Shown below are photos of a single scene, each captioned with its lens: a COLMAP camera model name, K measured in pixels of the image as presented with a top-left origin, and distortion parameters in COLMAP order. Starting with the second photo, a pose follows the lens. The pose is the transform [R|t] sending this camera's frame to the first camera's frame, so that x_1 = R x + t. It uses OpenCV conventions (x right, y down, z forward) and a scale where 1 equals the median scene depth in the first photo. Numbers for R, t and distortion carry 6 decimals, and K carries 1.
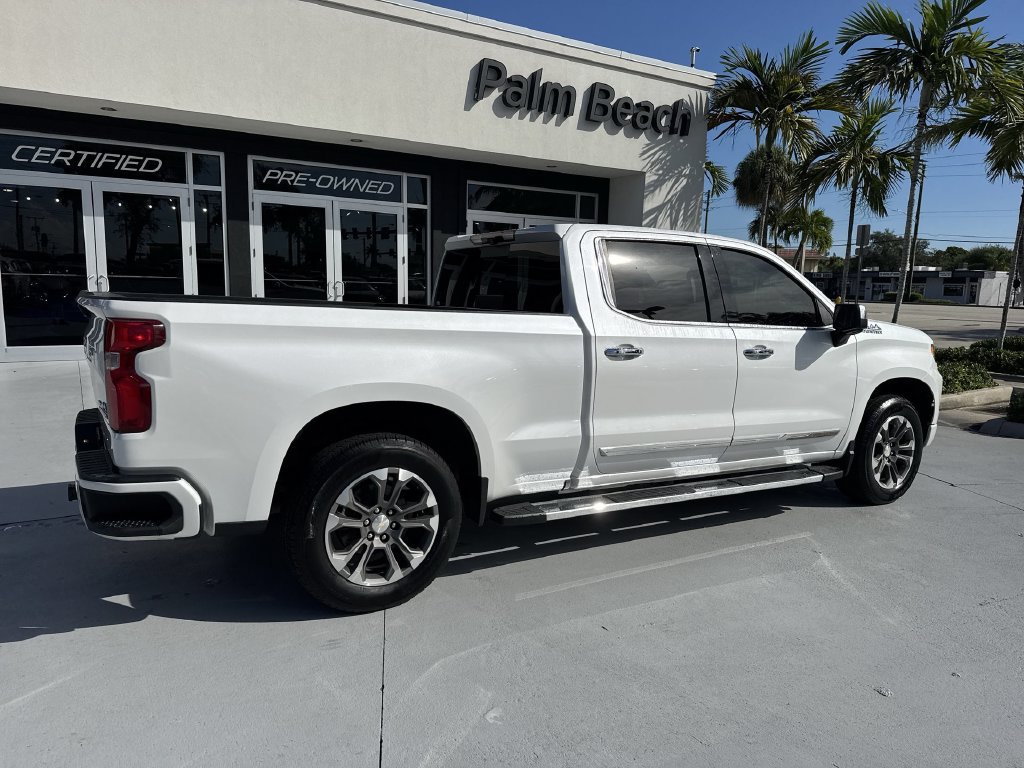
lens RADIAL K [[718.0, 0, 510.9], [0, 718.0, 387.6], [0, 0, 1]] dist [0.085595, -0.116894]
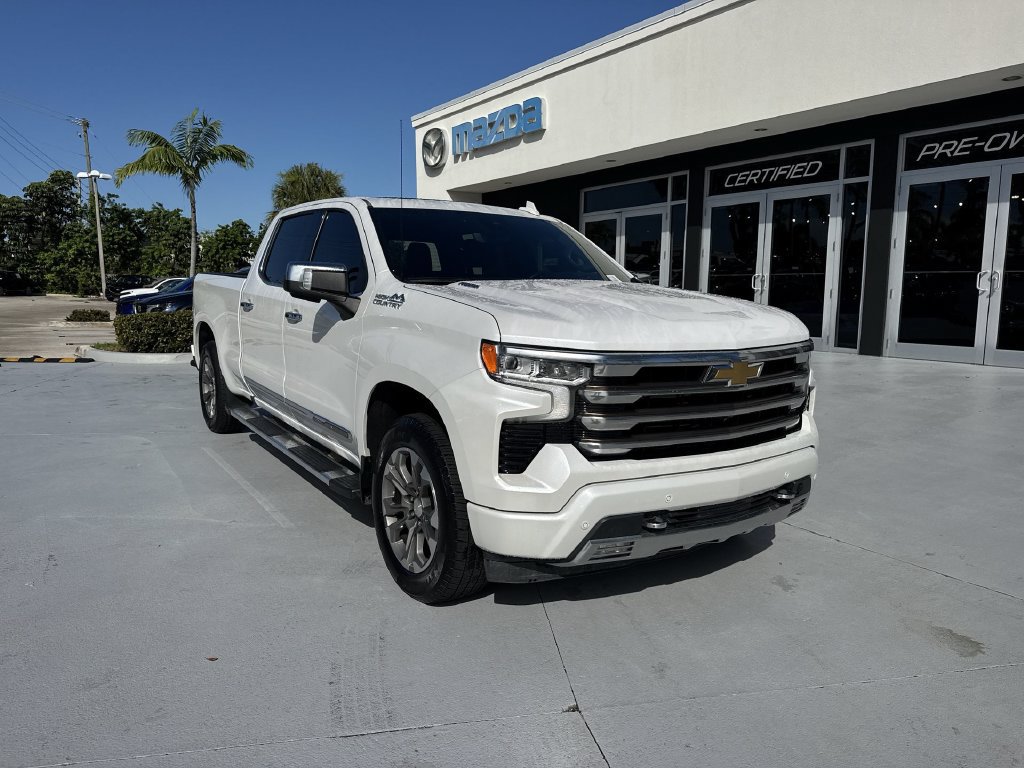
lens RADIAL K [[725.4, 0, 500.0], [0, 725.4, 388.6], [0, 0, 1]] dist [0.039101, -0.059223]
pose [[0.033846, 0.118558, -0.992370, 0.540132], [-0.143853, 0.983178, 0.112554, -0.041959], [0.989020, 0.138946, 0.050331, 0.504148]]
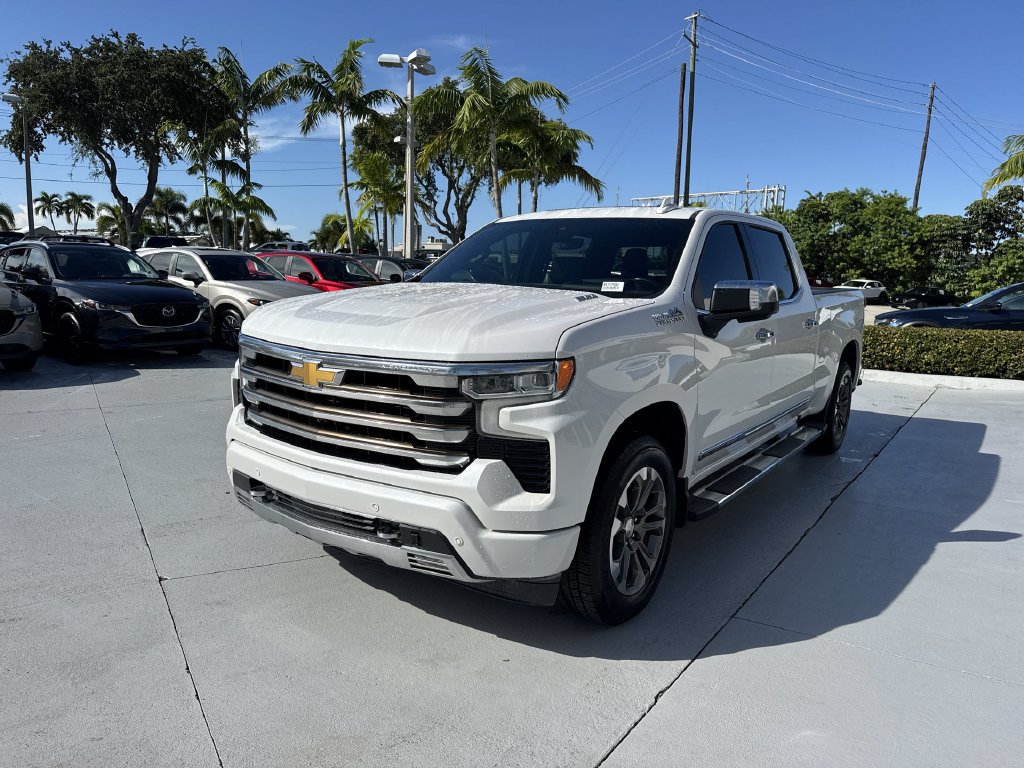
lens RADIAL K [[712.4, 0, 508.2], [0, 712.4, 389.6], [0, 0, 1]] dist [0.070868, -0.096957]
pose [[-0.916758, 0.006295, -0.399393, 0.321771], [-0.107162, 0.959345, 0.261100, -0.098107], [0.384799, 0.282165, -0.878813, 0.850292]]
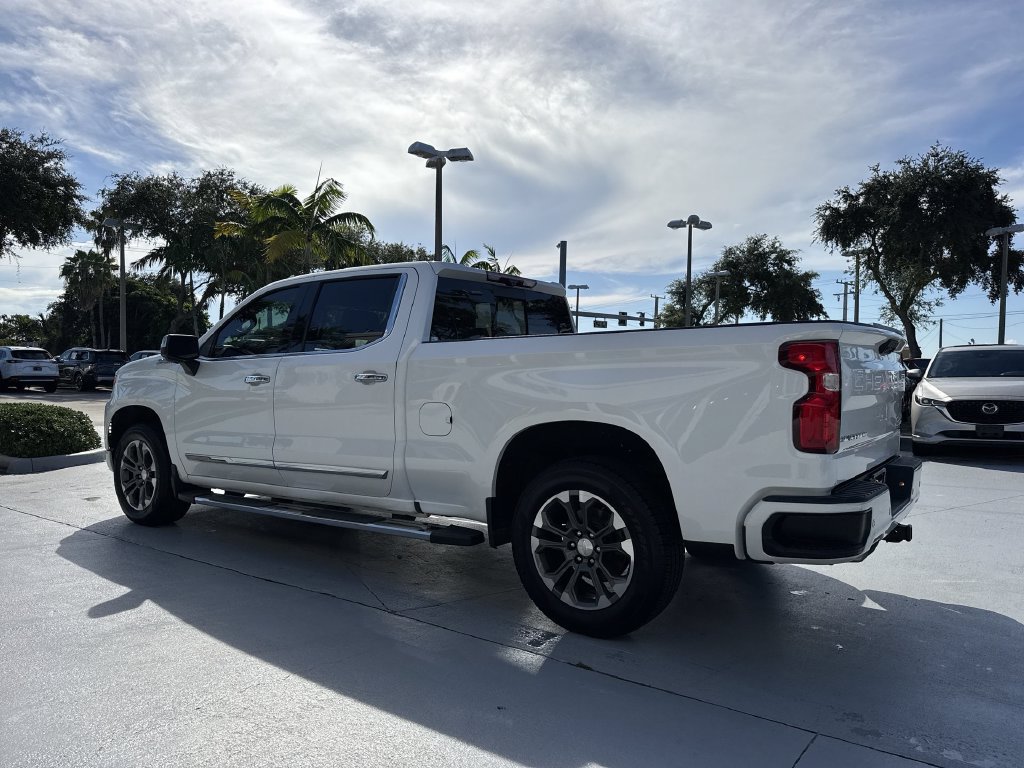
lens RADIAL K [[718.0, 0, 510.9], [0, 718.0, 387.6], [0, 0, 1]] dist [0.085595, -0.116894]
pose [[-0.387649, -0.044827, 0.920716, -0.414990], [0.100954, 0.990744, 0.090741, -0.061601], [-0.916262, 0.128126, -0.379536, 0.587216]]
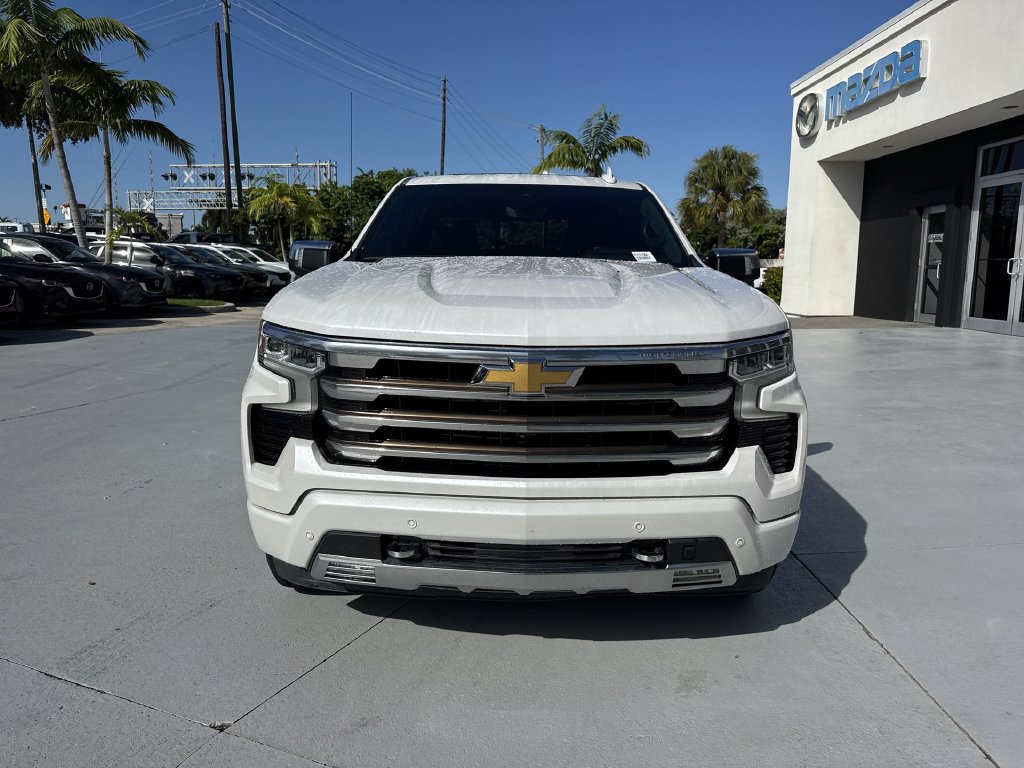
lens RADIAL K [[721.9, 0, 512.1], [0, 721.9, 386.4], [0, 0, 1]] dist [0.049317, -0.060123]
pose [[-0.516760, 0.110718, -0.848941, 0.451760], [-0.137268, 0.968058, 0.209810, -0.068270], [0.845054, 0.224954, -0.485056, 0.692324]]
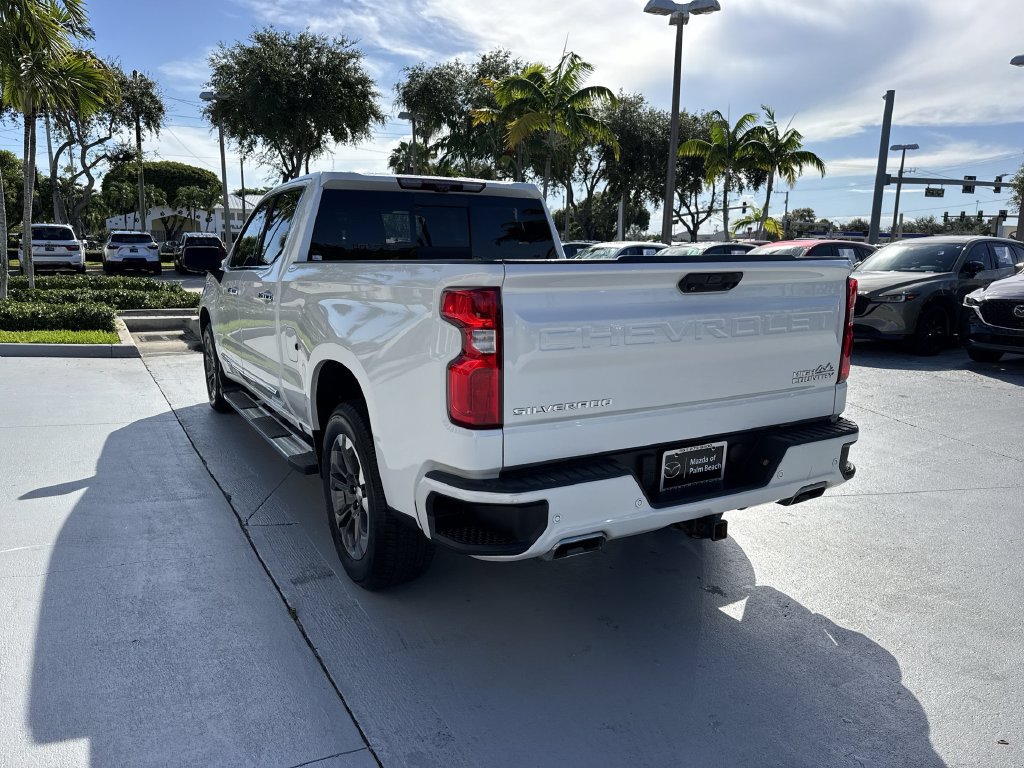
lens RADIAL K [[727.2, 0, 510.4], [0, 727.2, 386.5], [0, 0, 1]] dist [0.044857, -0.061577]
pose [[0.023376, -0.207377, 0.977982, -0.420602], [0.124920, 0.971188, 0.202951, -0.055991], [-0.991891, 0.117426, 0.048608, 0.370914]]
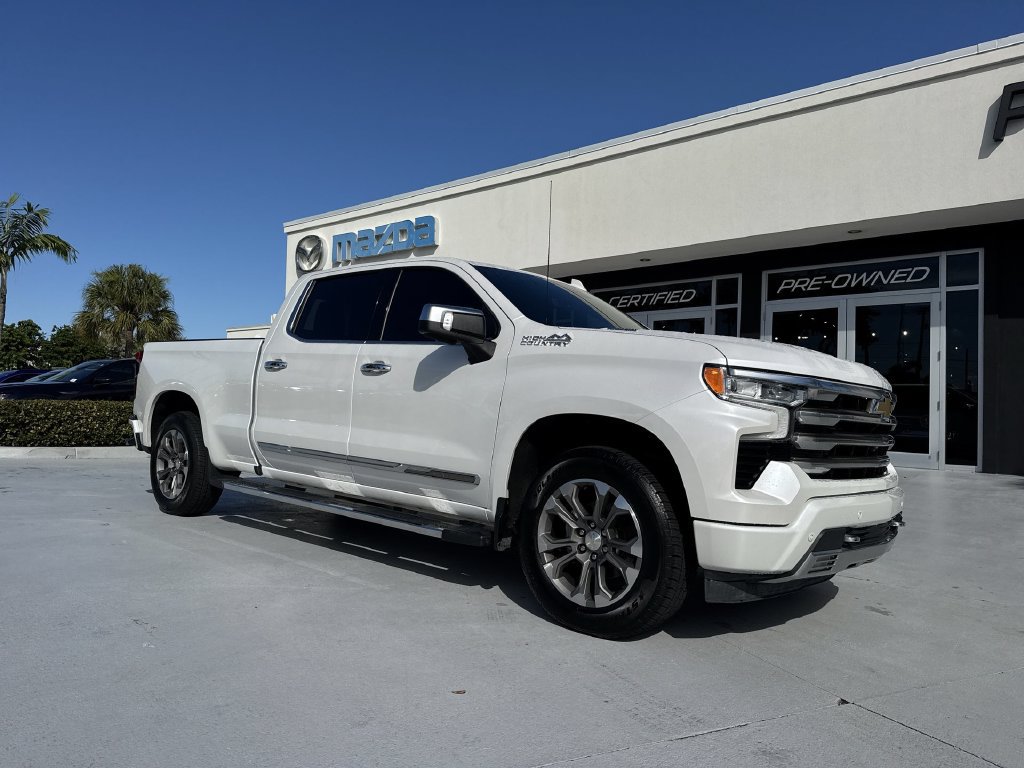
lens RADIAL K [[718.0, 0, 510.9], [0, 718.0, 387.6], [0, 0, 1]] dist [0.085595, -0.116894]
pose [[0.307702, -0.046850, -0.950329, 0.522702], [-0.163546, 0.981318, -0.101332, 0.017123], [0.937322, 0.186603, 0.294291, 0.365184]]
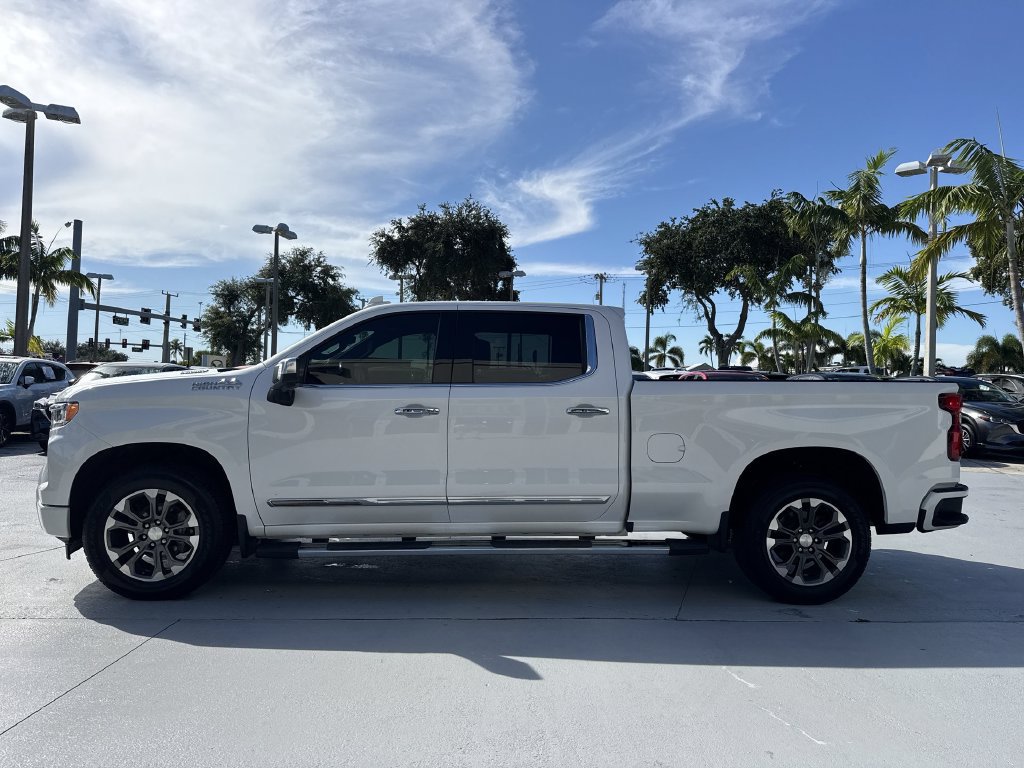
lens RADIAL K [[705.6, 0, 511.7], [0, 705.6, 388.5], [0, 0, 1]] dist [0.118394, -0.176689]
pose [[-0.883238, -0.048072, 0.466454, -0.184239], [0.013281, 0.991768, 0.127358, -0.104366], [-0.468737, 0.118682, -0.875329, 0.880976]]
